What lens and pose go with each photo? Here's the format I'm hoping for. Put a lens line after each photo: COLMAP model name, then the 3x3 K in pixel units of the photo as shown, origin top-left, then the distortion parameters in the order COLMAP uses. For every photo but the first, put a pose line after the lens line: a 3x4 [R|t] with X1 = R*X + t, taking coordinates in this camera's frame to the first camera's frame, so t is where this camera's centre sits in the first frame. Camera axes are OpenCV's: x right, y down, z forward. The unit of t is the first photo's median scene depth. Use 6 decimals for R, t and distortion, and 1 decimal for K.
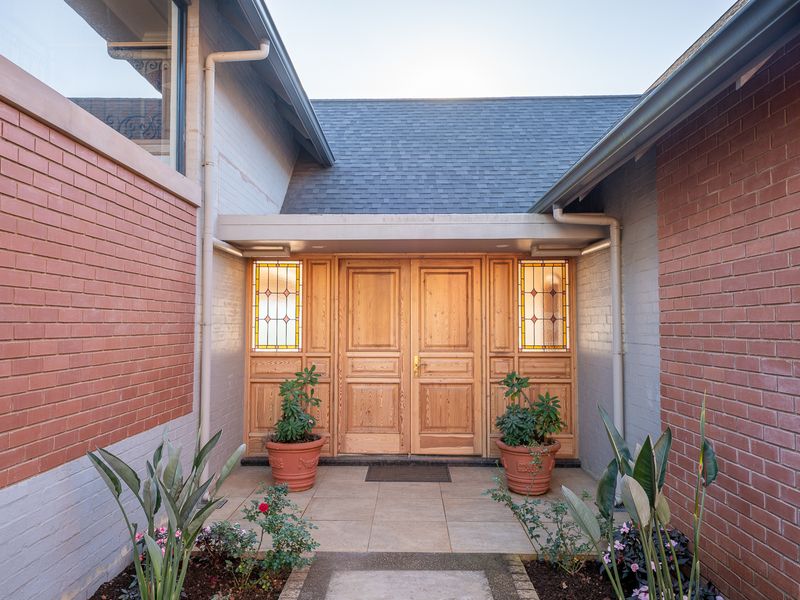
lens RADIAL K [[572.6, 0, 400.0], [0, 572.6, 300.0], [0, 0, 1]] dist [0.010441, 0.000701]
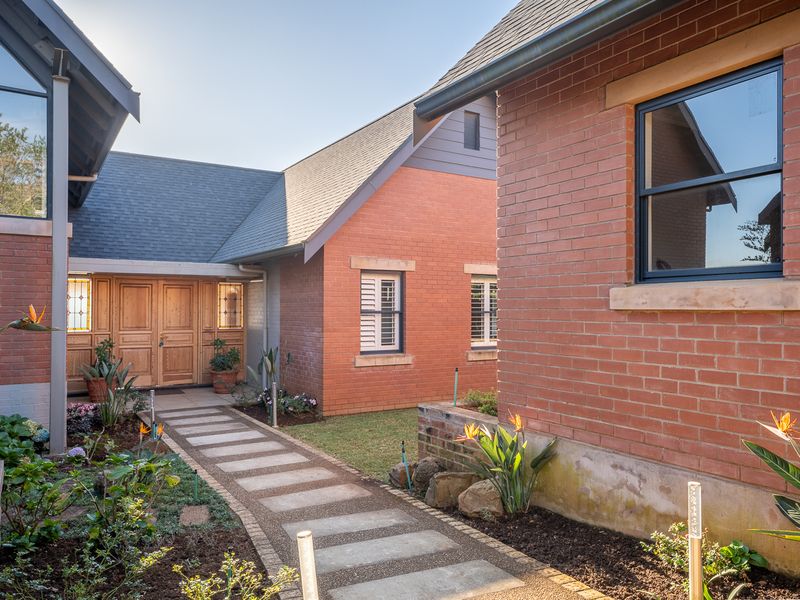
lens RADIAL K [[575.5, 0, 400.0], [0, 575.5, 300.0], [0, 0, 1]] dist [-0.000624, -0.000766]
pose [[0.834066, 0.009564, 0.551582, -0.354872], [-0.024350, 0.999514, 0.019489, -0.062524], [-0.551128, -0.029686, 0.833893, -0.973483]]
